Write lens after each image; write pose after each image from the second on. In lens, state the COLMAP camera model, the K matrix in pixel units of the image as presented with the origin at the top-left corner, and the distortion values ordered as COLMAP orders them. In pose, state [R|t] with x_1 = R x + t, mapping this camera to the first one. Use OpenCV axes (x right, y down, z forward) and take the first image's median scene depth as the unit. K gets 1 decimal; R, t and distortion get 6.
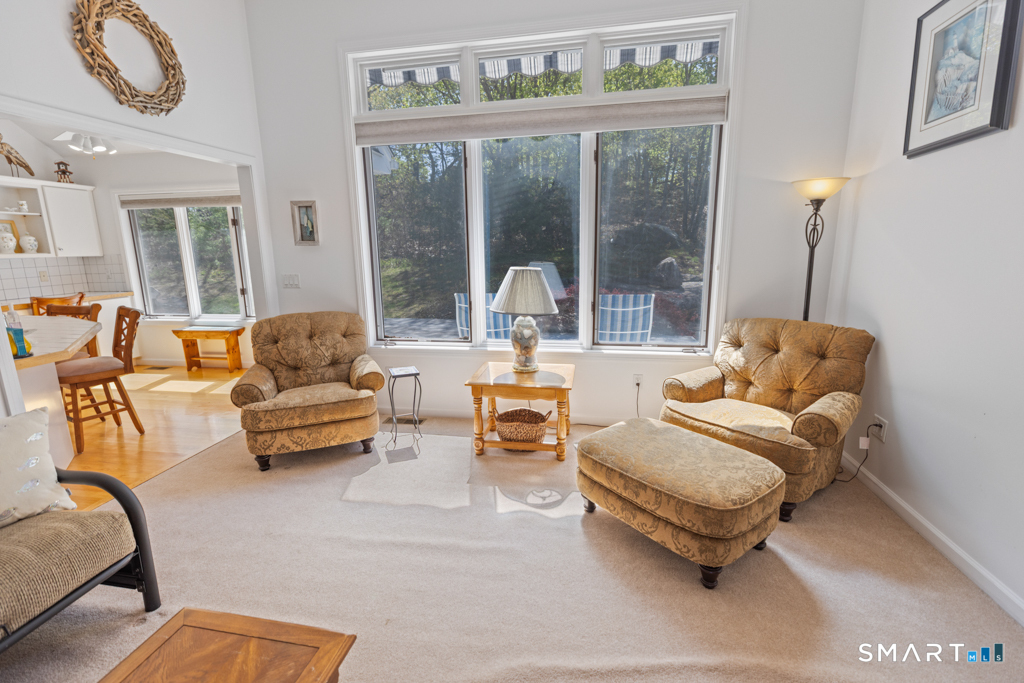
lens RADIAL K [[470.8, 0, 495.0], [0, 470.8, 332.7], [0, 0, 1]] dist [0.002902, -0.000016]
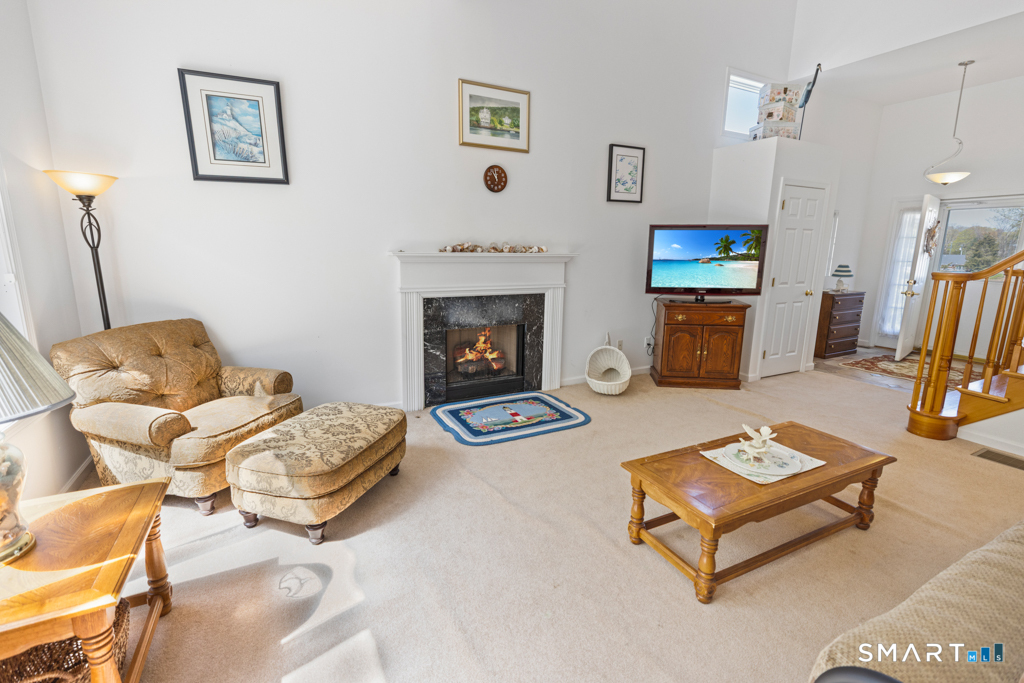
lens RADIAL K [[459.7, 0, 513.9], [0, 459.7, 334.2], [0, 0, 1]] dist [0.003526, 0.000950]
pose [[-0.646293, -0.139612, 0.750210, -0.505723], [0.133283, 0.947357, 0.291121, -0.160416], [-0.751360, 0.288139, -0.593662, 0.883456]]
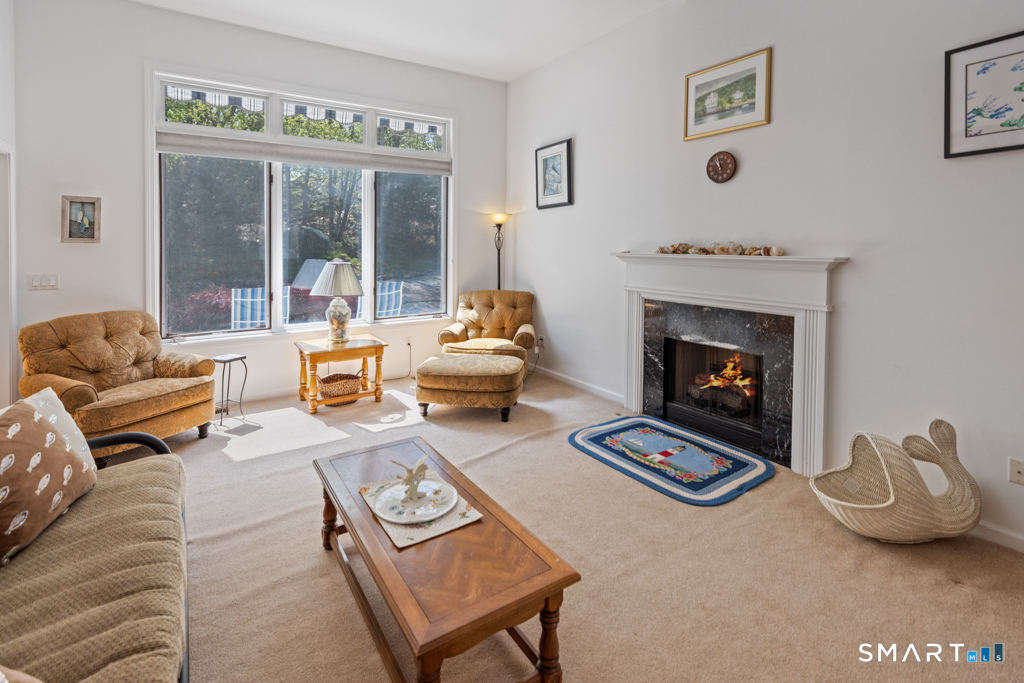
lens RADIAL K [[506.7, 0, 520.3], [0, 506.7, 251.2], [0, 0, 1]] dist [0.008755, -0.001330]
pose [[0.697979, 0.007662, 0.716077, -0.607973], [0.117131, 0.985255, -0.124713, 0.069924], [-0.706474, 0.170921, 0.686790, -0.361893]]
